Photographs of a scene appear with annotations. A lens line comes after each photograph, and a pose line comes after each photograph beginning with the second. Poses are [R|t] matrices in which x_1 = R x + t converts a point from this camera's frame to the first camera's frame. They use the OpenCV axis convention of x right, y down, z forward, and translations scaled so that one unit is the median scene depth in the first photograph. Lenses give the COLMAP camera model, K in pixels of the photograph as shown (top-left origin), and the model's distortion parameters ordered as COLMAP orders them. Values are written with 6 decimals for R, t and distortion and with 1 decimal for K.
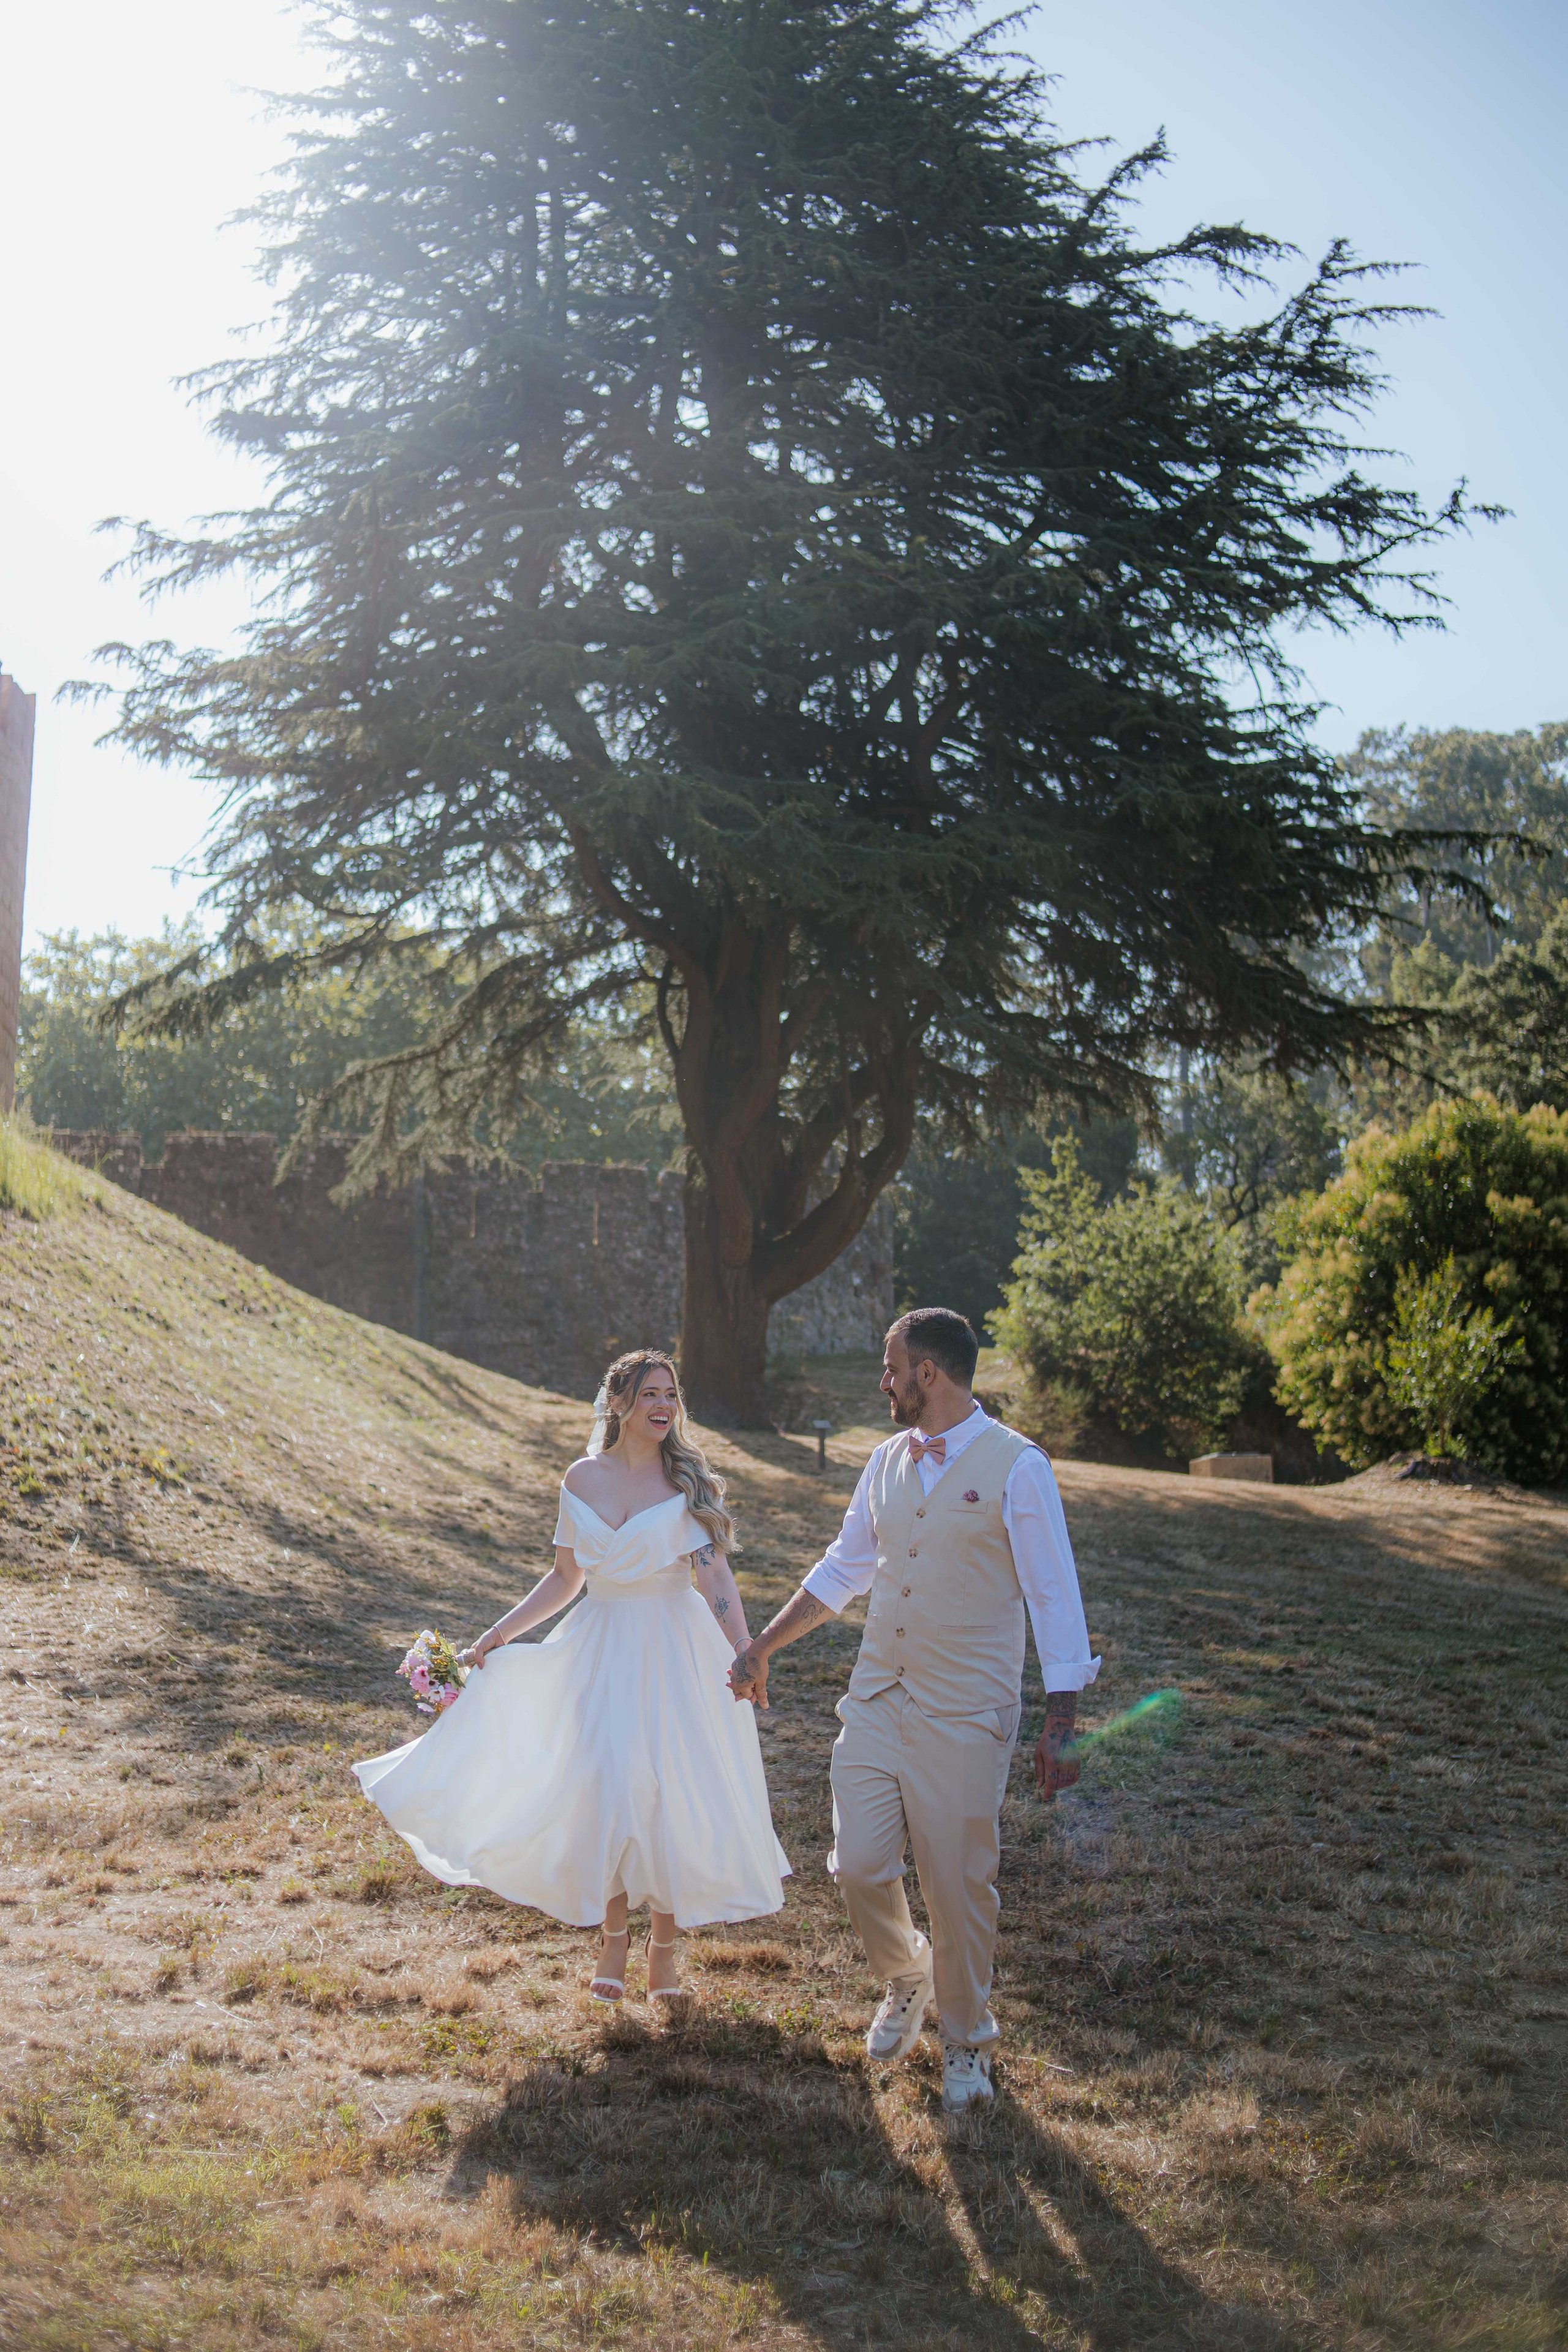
lens RADIAL K [[2300.2, 0, 779.8], [0, 2300.2, 1167.6], [0, 0, 1]] dist [-0.142630, 0.079937]
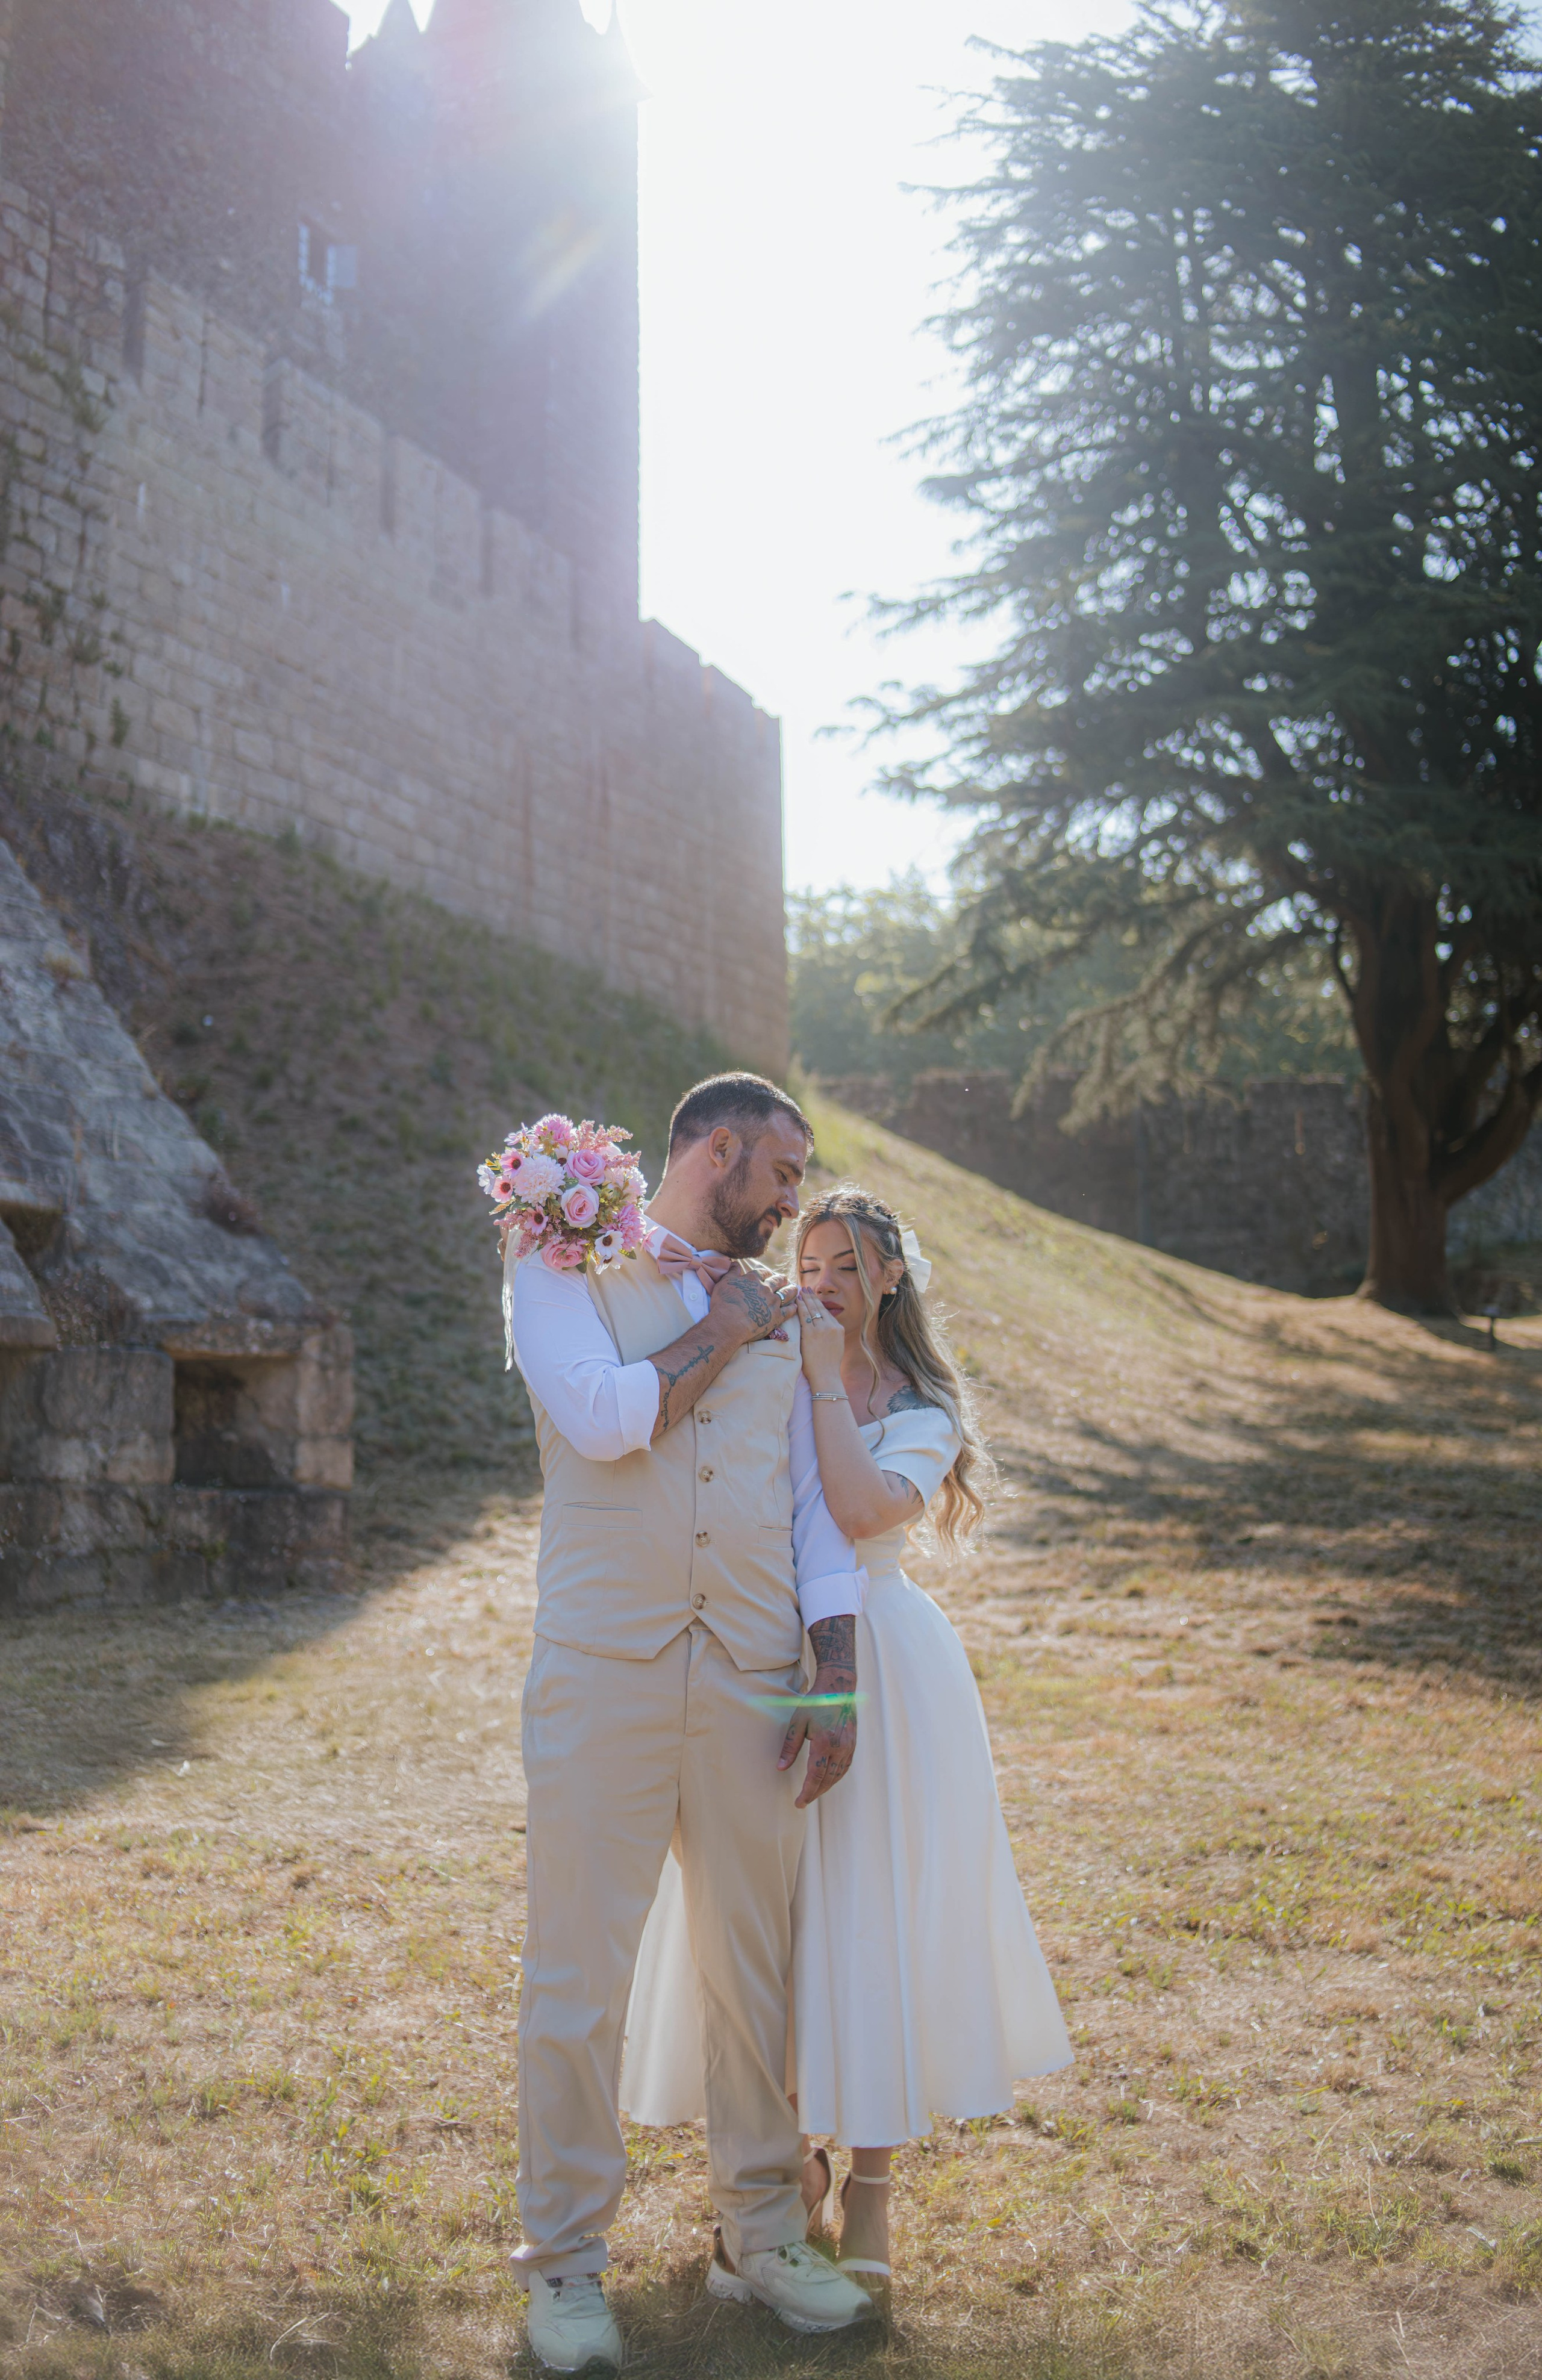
lens RADIAL K [[2272.6, 0, 777.9], [0, 2272.6, 1145.2], [0, 0, 1]] dist [-0.146108, 0.085022]
pose [[0.949578, -0.051309, -0.309303, 0.023530], [0.062417, 0.997708, 0.026117, -0.018556], [0.307254, -0.044106, 0.950605, -0.146134]]
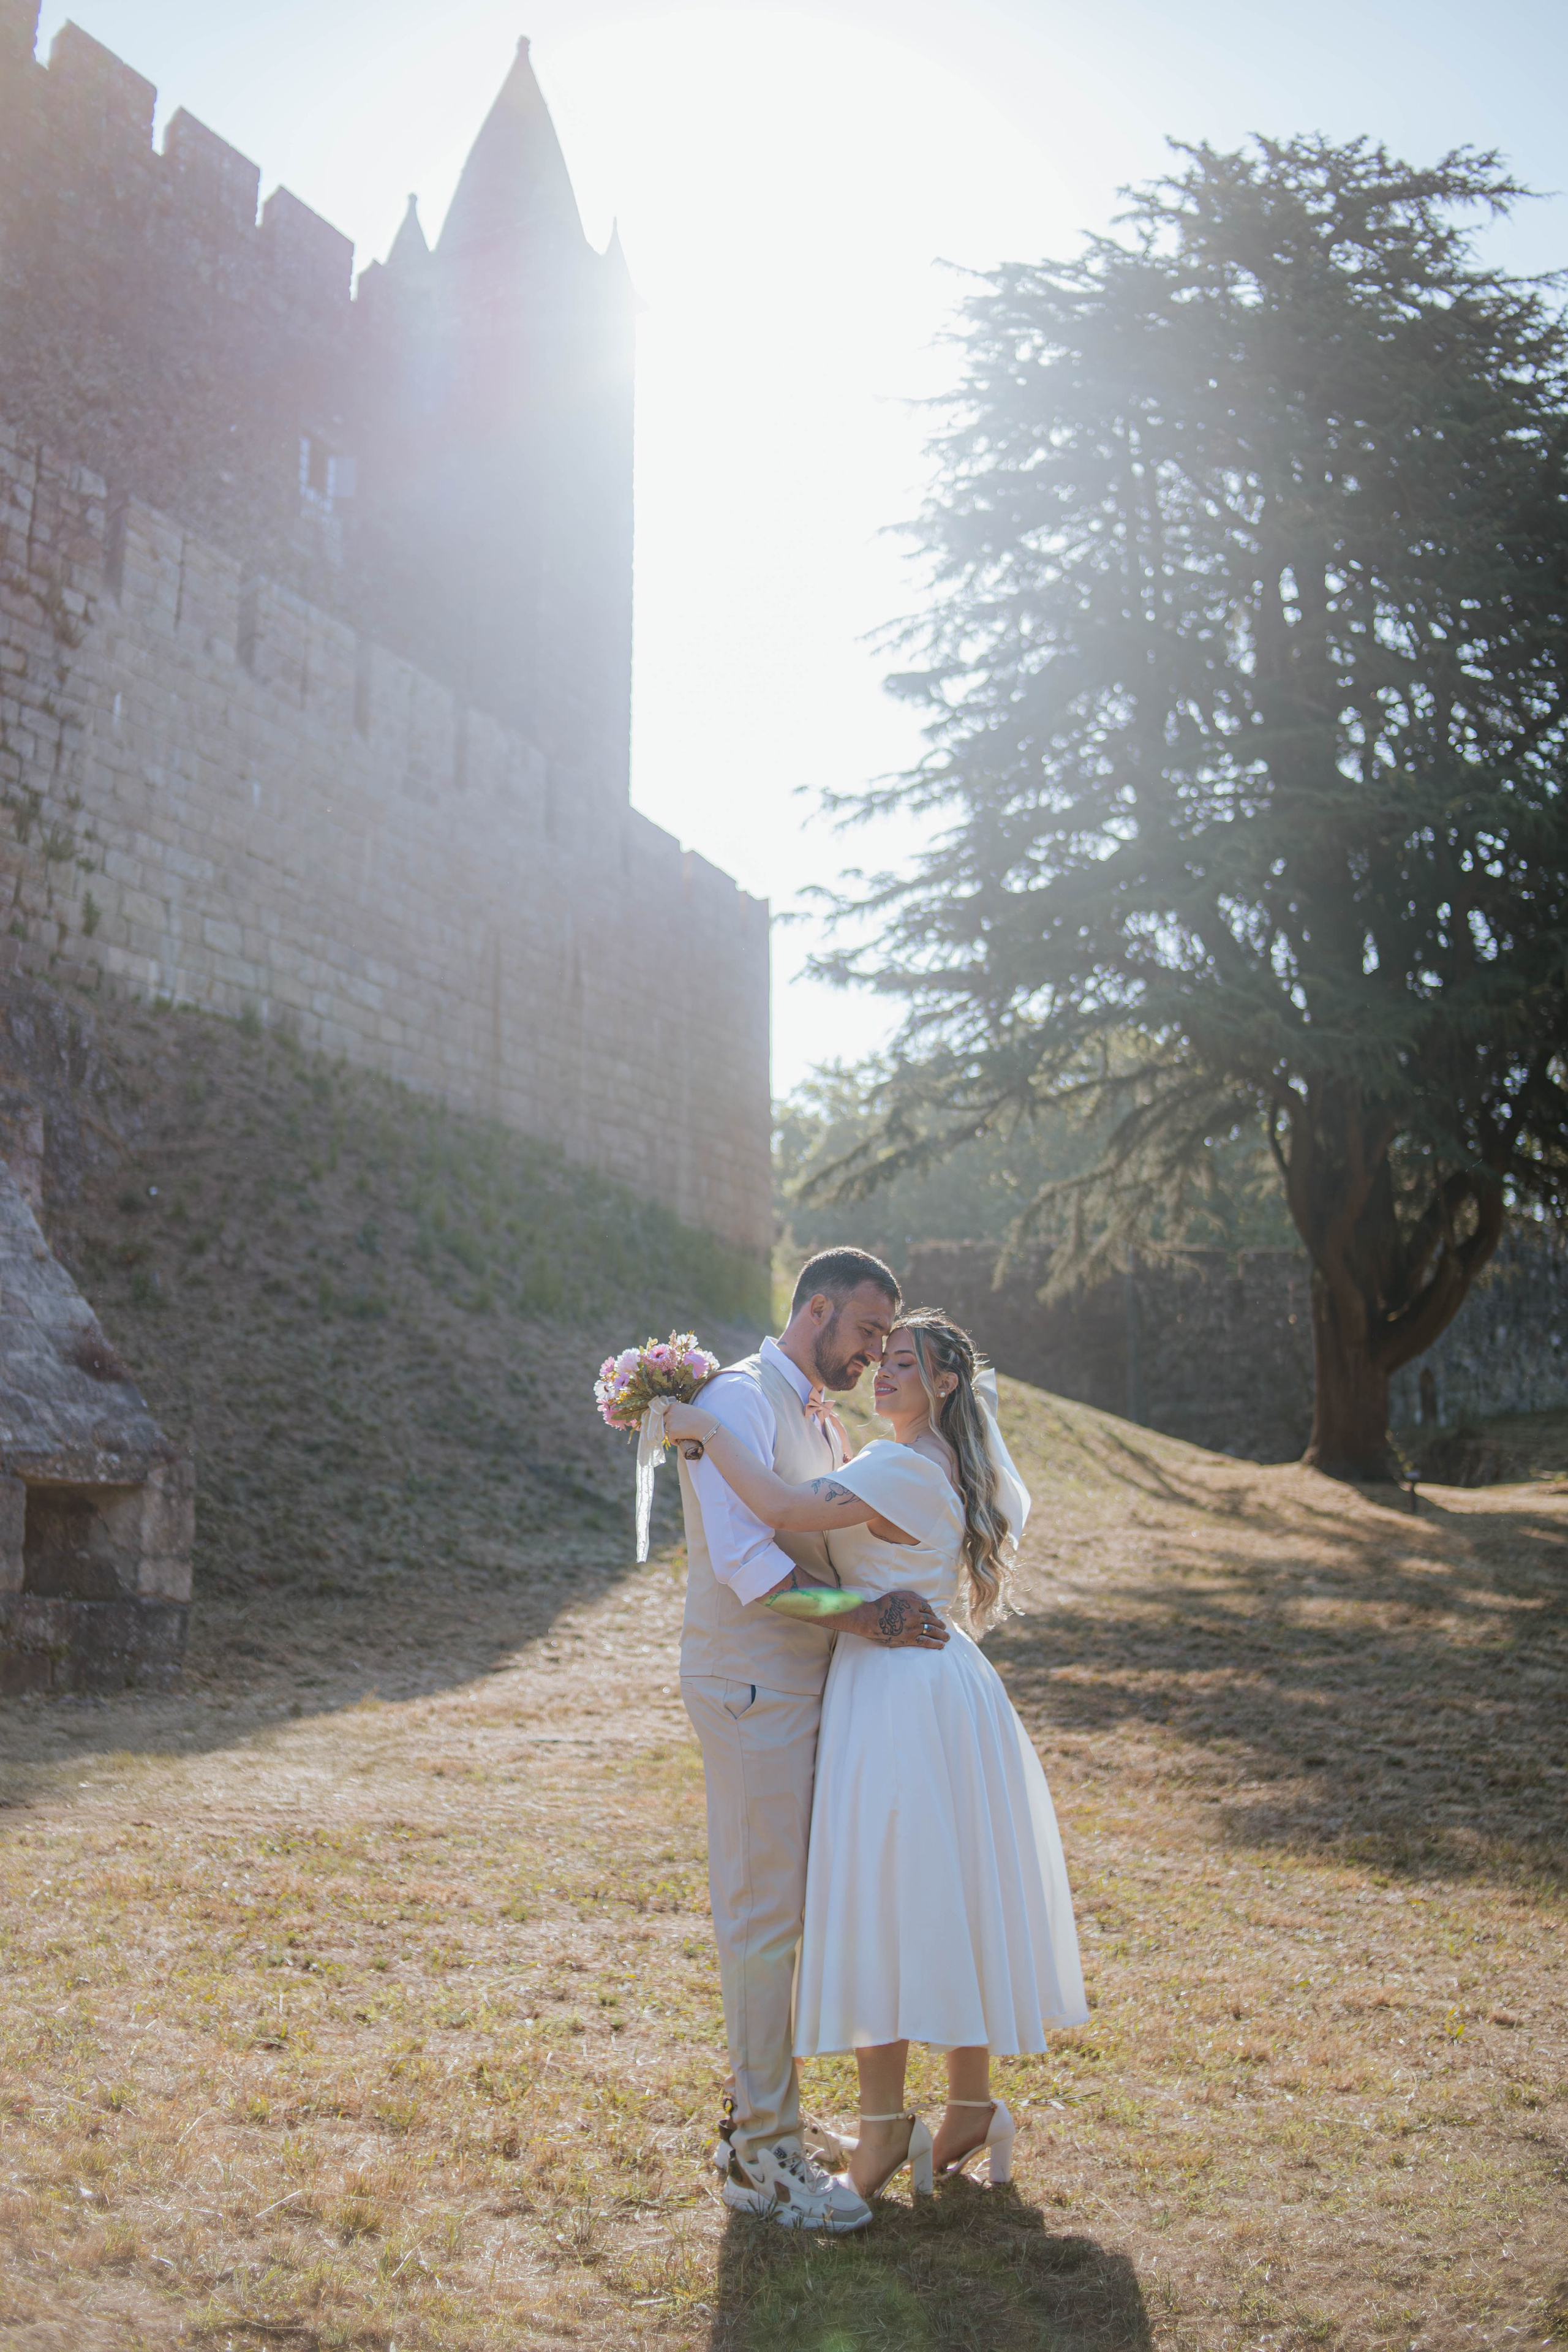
lens RADIAL K [[2306.5, 0, 780.3], [0, 2306.5, 1163.4], [0, 0, 1]] dist [-0.145608, 0.084449]
pose [[0.939490, -0.066944, -0.335971, 0.092386], [0.056098, 0.997546, -0.041894, -0.015239], [0.337951, 0.020512, 0.940940, -0.183870]]
